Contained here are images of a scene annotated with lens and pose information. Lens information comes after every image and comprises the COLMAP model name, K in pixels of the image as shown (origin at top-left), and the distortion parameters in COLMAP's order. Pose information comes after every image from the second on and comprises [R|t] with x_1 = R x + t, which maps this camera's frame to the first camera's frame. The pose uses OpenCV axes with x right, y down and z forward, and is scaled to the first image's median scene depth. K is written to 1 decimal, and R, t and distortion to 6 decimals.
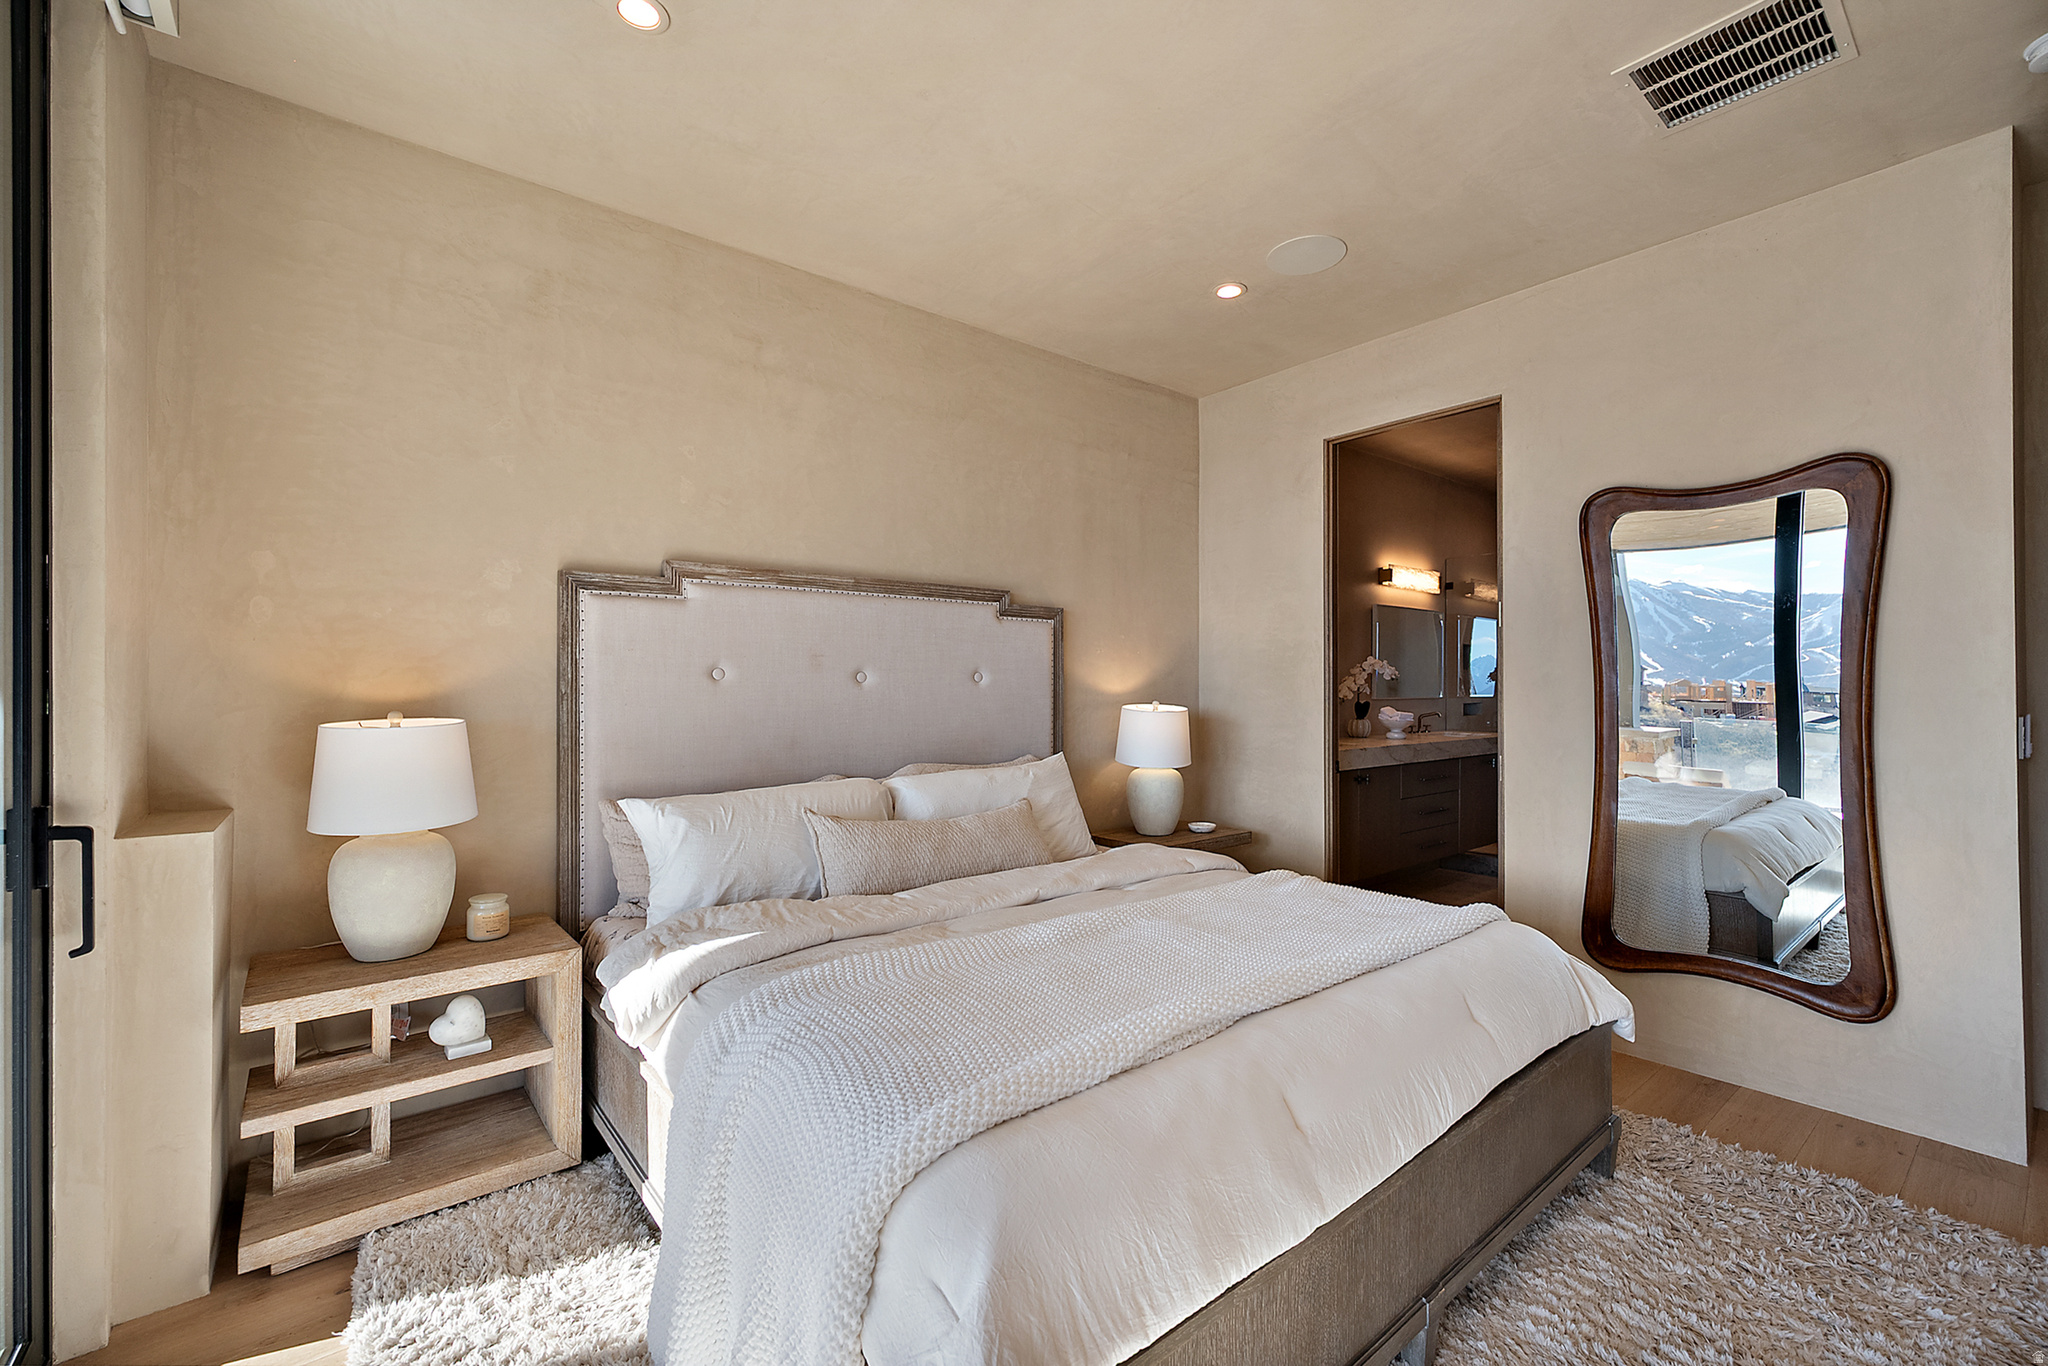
lens RADIAL K [[848.3, 0, 1020.8], [0, 848.3, 683.7], [0, 0, 1]] dist [-0.000501, 0.000004]
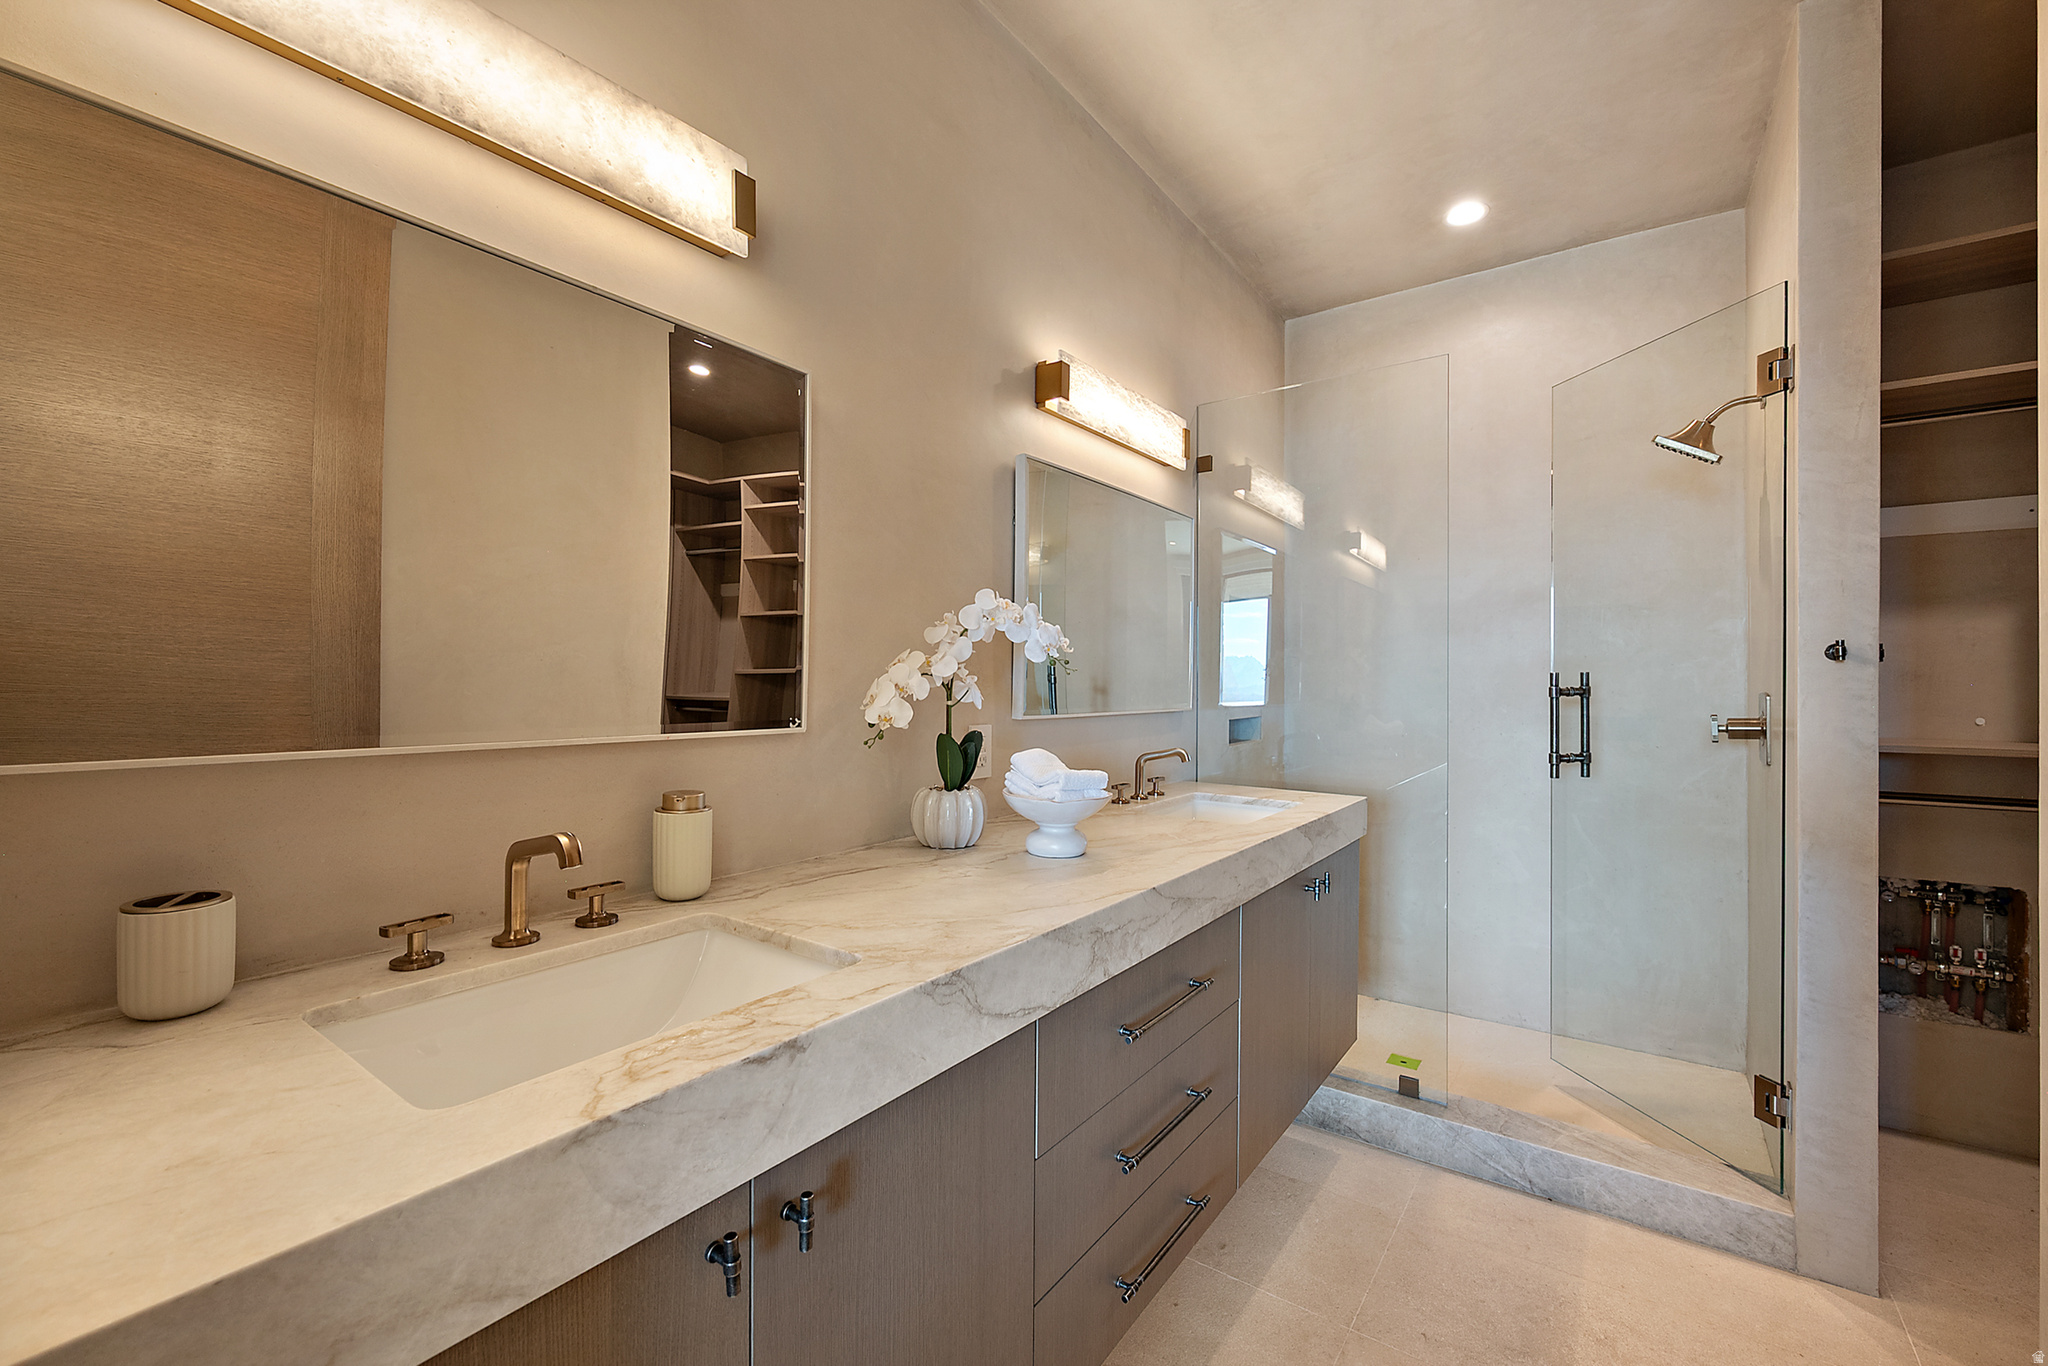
lens RADIAL K [[848.3, 0, 1019.3], [0, 848.3, 677.3], [0, 0, 1]] dist [-0.000501, 0.000004]
pose [[0.964551, 0.002316, 0.263887, 0.342946], [-0.000872, 0.999984, -0.005590, 0.002641], [-0.263896, 0.005162, 0.964537, 0.695634]]
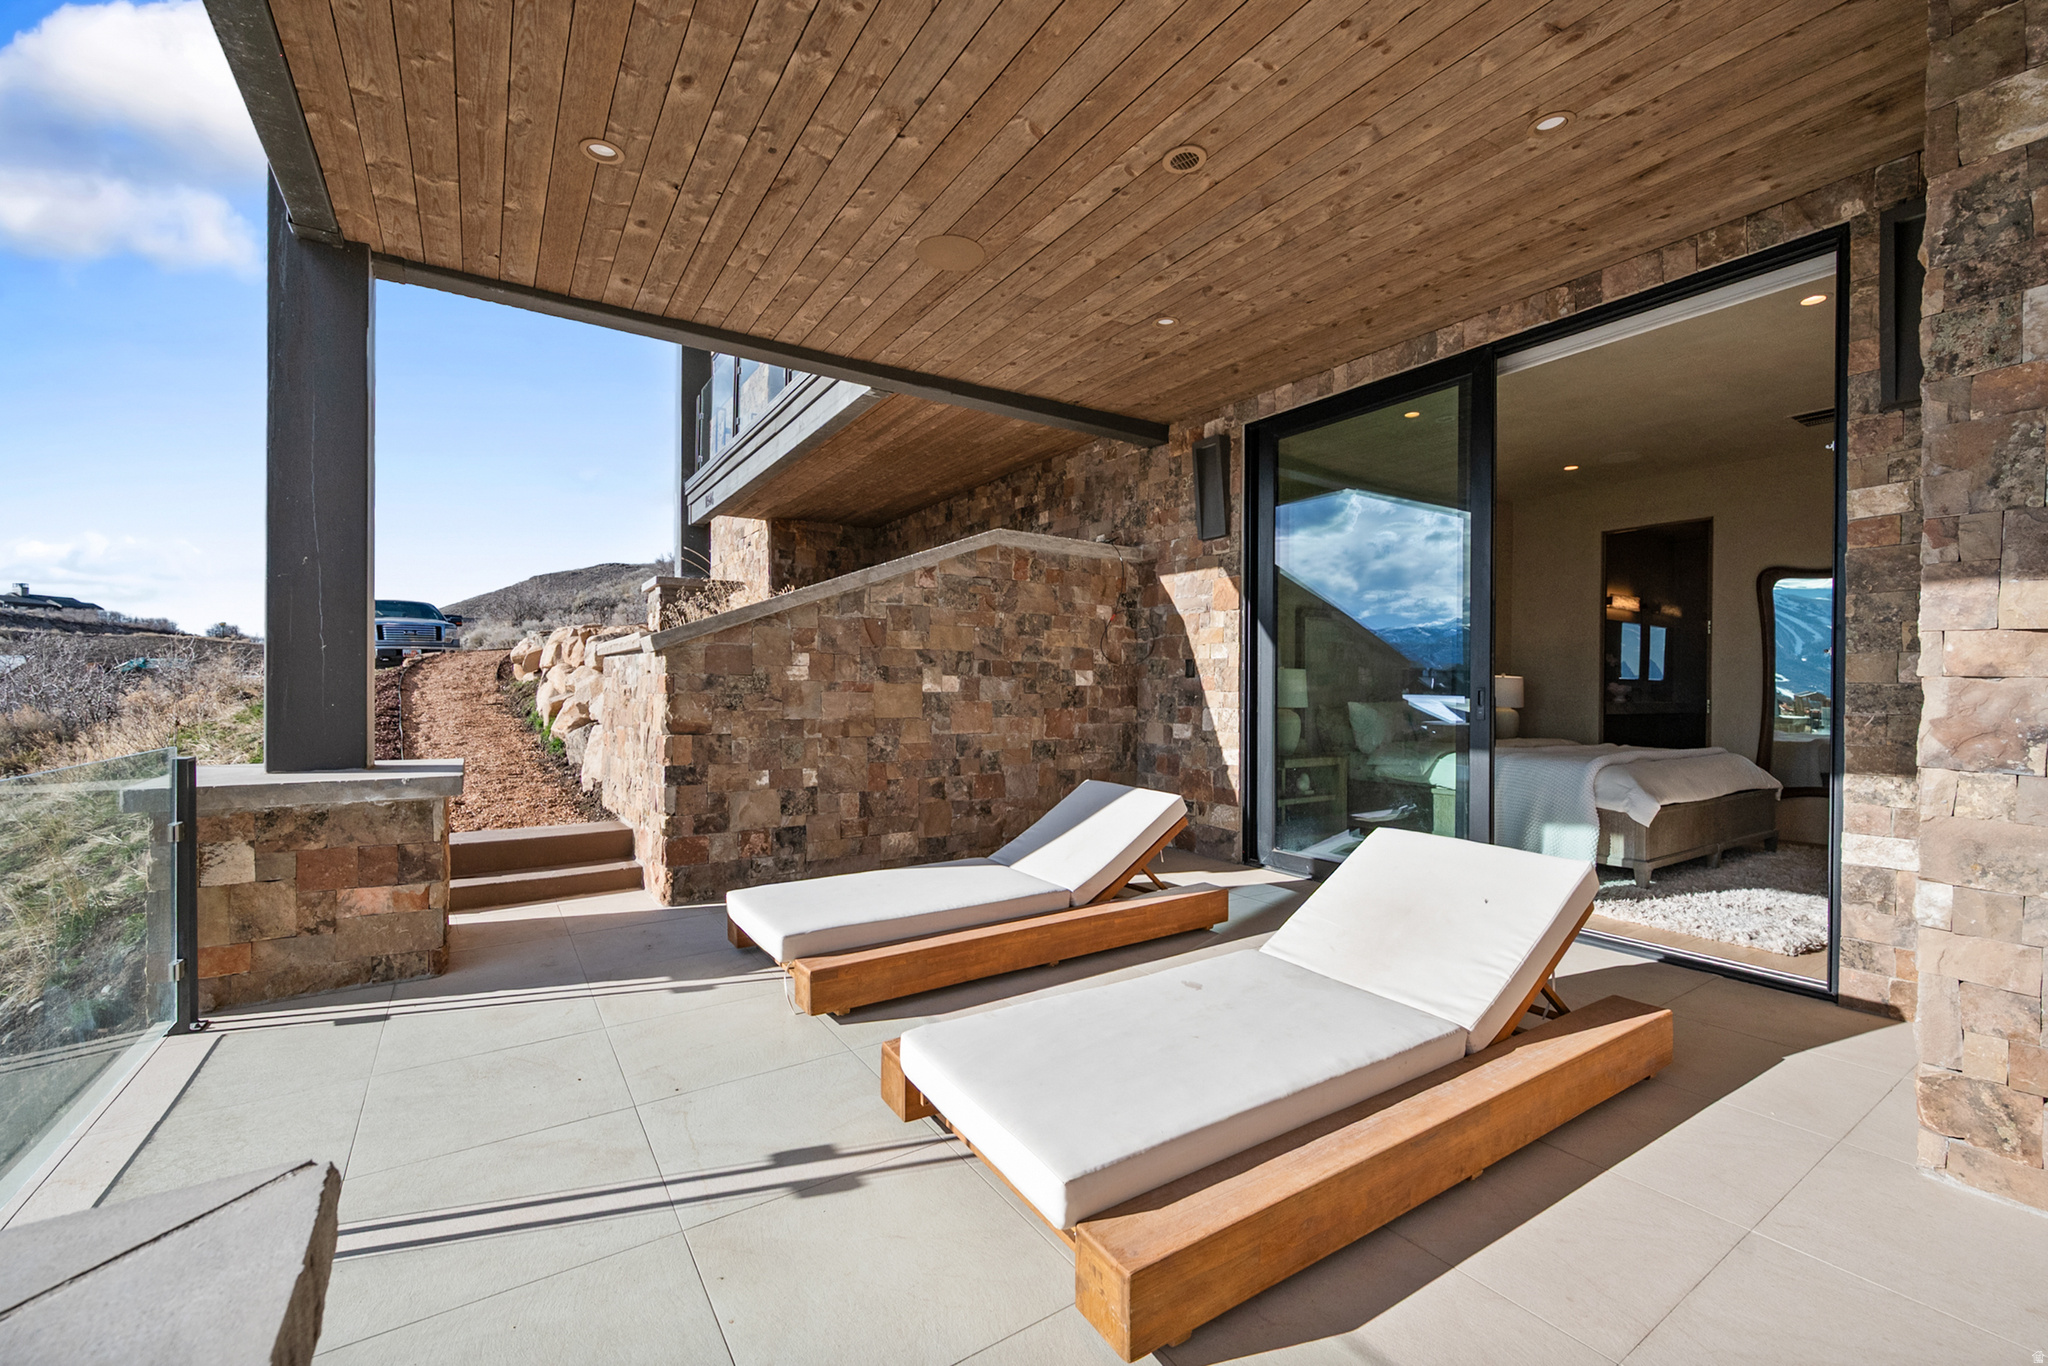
lens RADIAL K [[817.1, 0, 1023.0], [0, 817.1, 690.1], [0, 0, 1]] dist [-0.003685, -0.000435]
pose [[0.994138, 0.003546, -0.108064, -0.527409], [-0.003891, 0.999988, -0.002982, 0.051761], [0.108052, 0.003385, 0.994139, -0.679663]]
